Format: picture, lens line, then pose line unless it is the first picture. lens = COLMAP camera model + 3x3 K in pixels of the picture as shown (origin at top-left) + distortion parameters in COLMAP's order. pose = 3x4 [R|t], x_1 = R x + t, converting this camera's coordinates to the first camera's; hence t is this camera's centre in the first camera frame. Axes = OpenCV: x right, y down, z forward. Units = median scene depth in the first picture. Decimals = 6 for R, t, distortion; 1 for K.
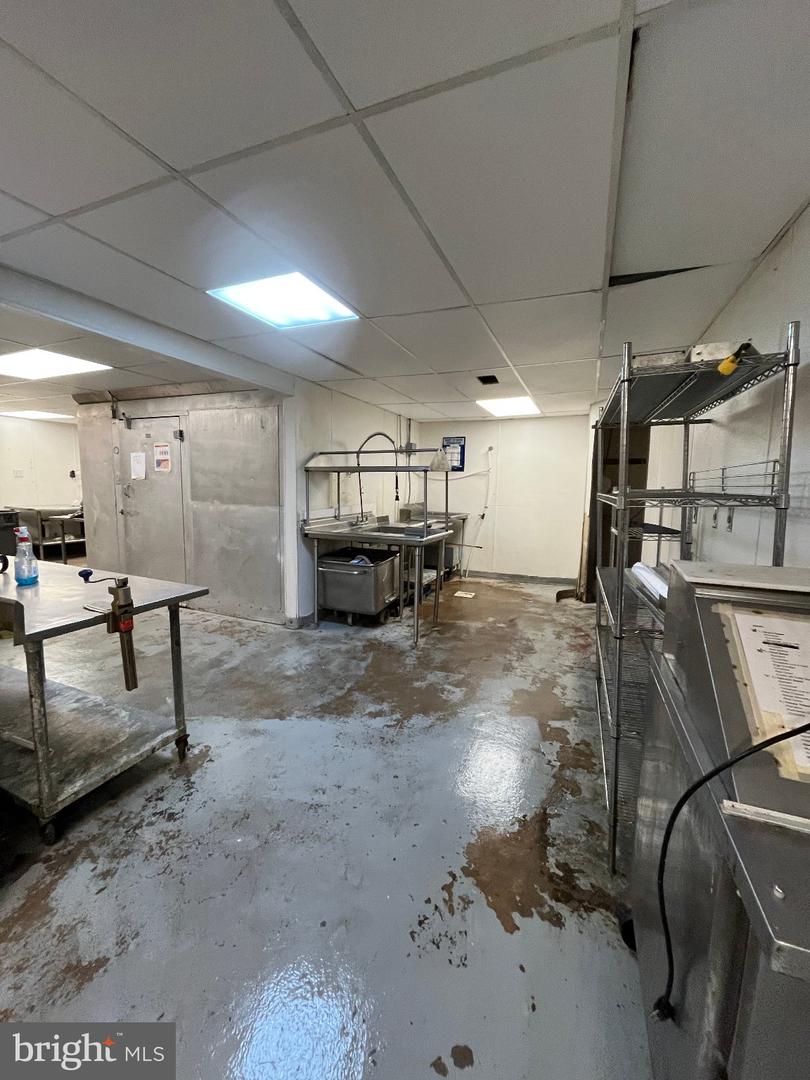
lens RADIAL K [[433.7, 0, 405.8], [0, 433.7, 540.8], [0, 0, 1]] dist [0.000780, 0.000033]
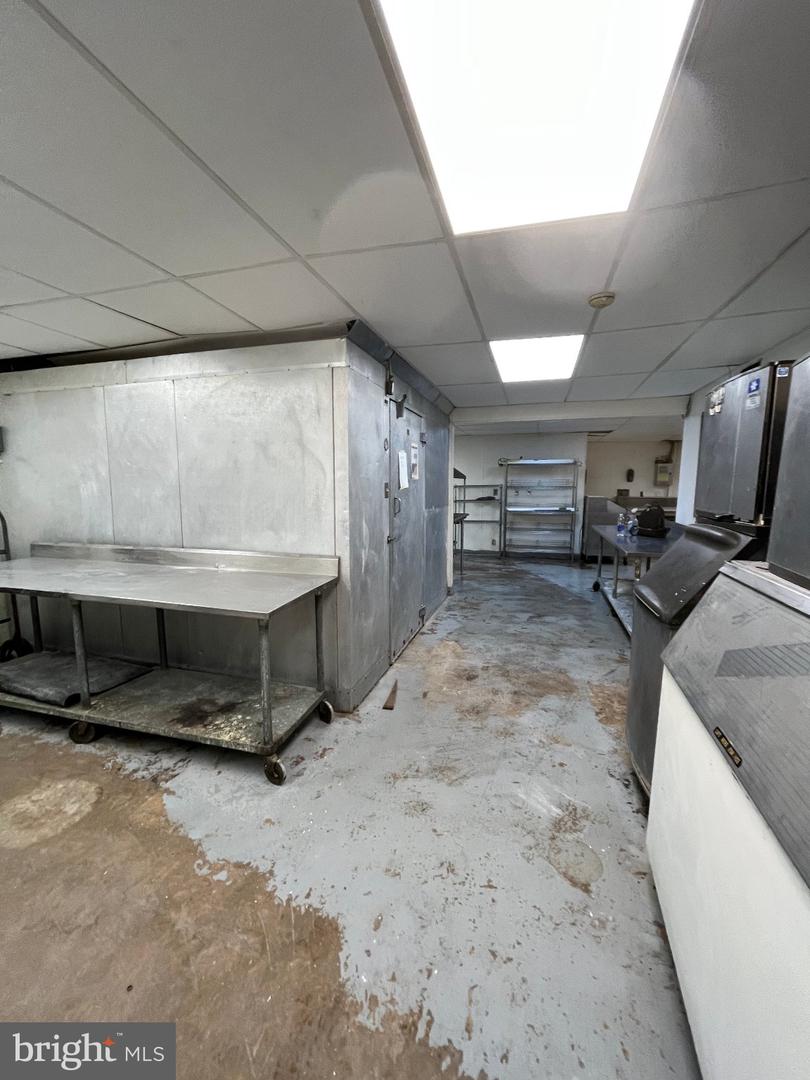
lens RADIAL K [[433.7, 0, 408.1], [0, 433.7, 537.3], [0, 0, 1]] dist [0.000780, 0.000033]
pose [[-0.100464, -0.157125, 0.982456, -1.485788], [0.118326, 0.978556, 0.168601, -0.201956], [-0.987880, 0.133189, -0.079717, 1.172184]]
